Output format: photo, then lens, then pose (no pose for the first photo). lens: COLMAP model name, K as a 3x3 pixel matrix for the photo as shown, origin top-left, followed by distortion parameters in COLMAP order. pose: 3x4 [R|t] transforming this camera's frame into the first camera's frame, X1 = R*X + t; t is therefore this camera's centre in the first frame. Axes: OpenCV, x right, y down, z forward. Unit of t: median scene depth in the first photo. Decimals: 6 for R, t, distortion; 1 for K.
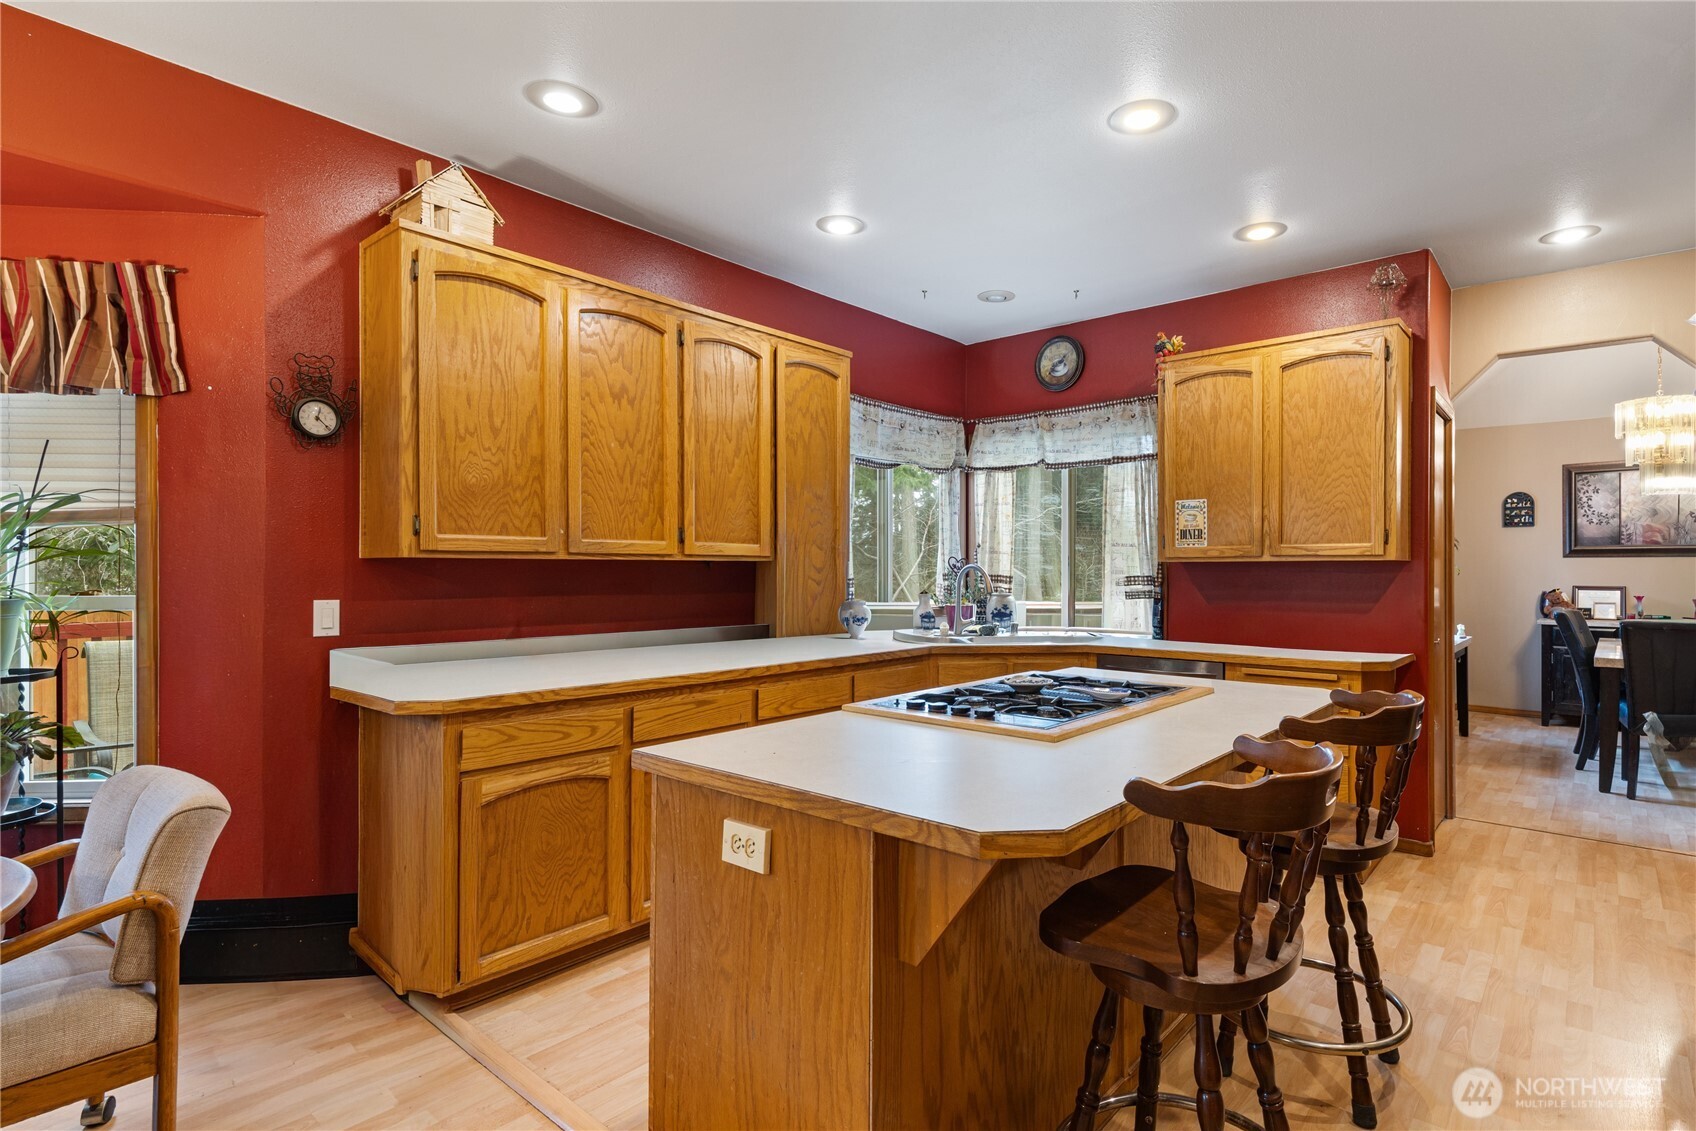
lens RADIAL K [[858.3, 0, 934.2], [0, 858.3, 568.5], [0, 0, 1]] dist [0.020194, -0.000450]
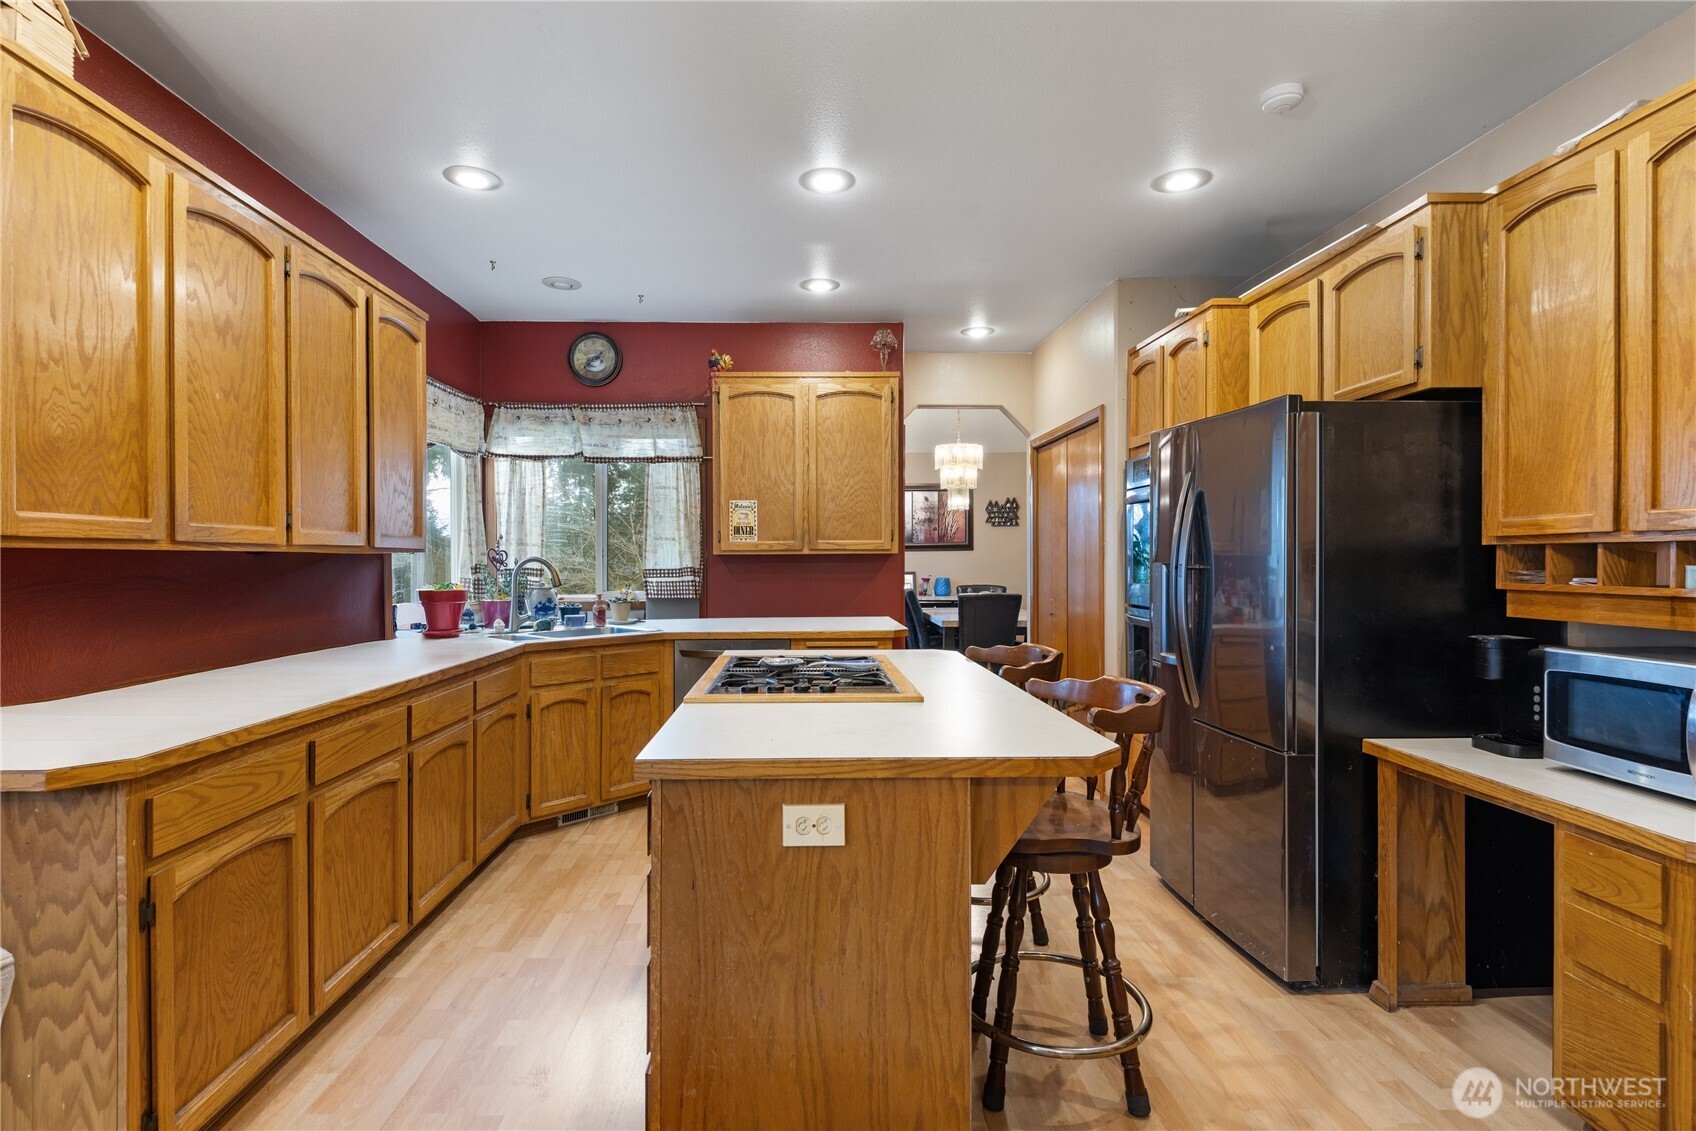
lens RADIAL K [[824.0, 0, 841.2], [0, 824.0, 562.1], [0, 0, 1]] dist [0.030917, -0.022370]
pose [[0.761726, -0.004682, 0.647882, -0.470809], [0.003216, 0.999989, 0.003445, -0.001489], [-0.647891, -0.000540, 0.761733, 0.116978]]
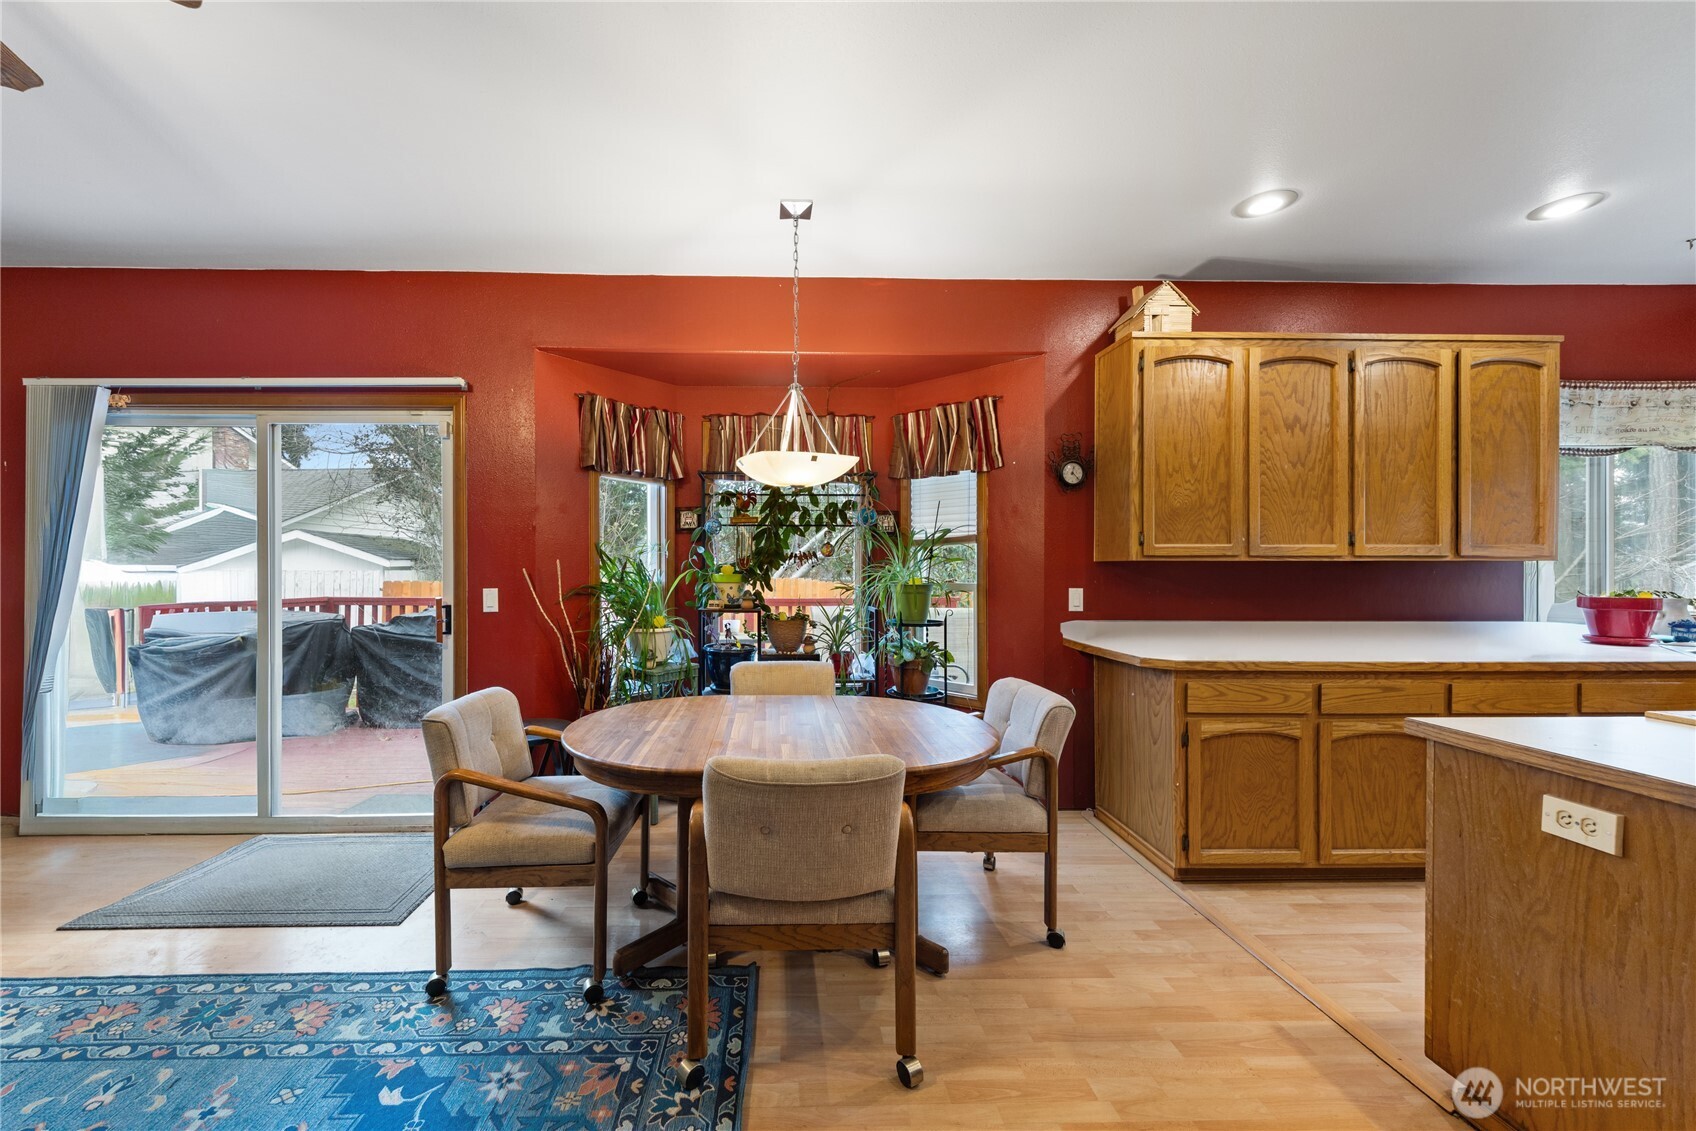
lens RADIAL K [[661.4, 0, 761.6], [0, 661.4, 568.4], [0, 0, 1]] dist [-0.000164, -0.000288]
pose [[0.628104, -0.000110, -0.778129, -0.122169], [0.000705, 1.000000, 0.000427, -0.000635], [0.778129, -0.000817, 0.628104, -0.181831]]
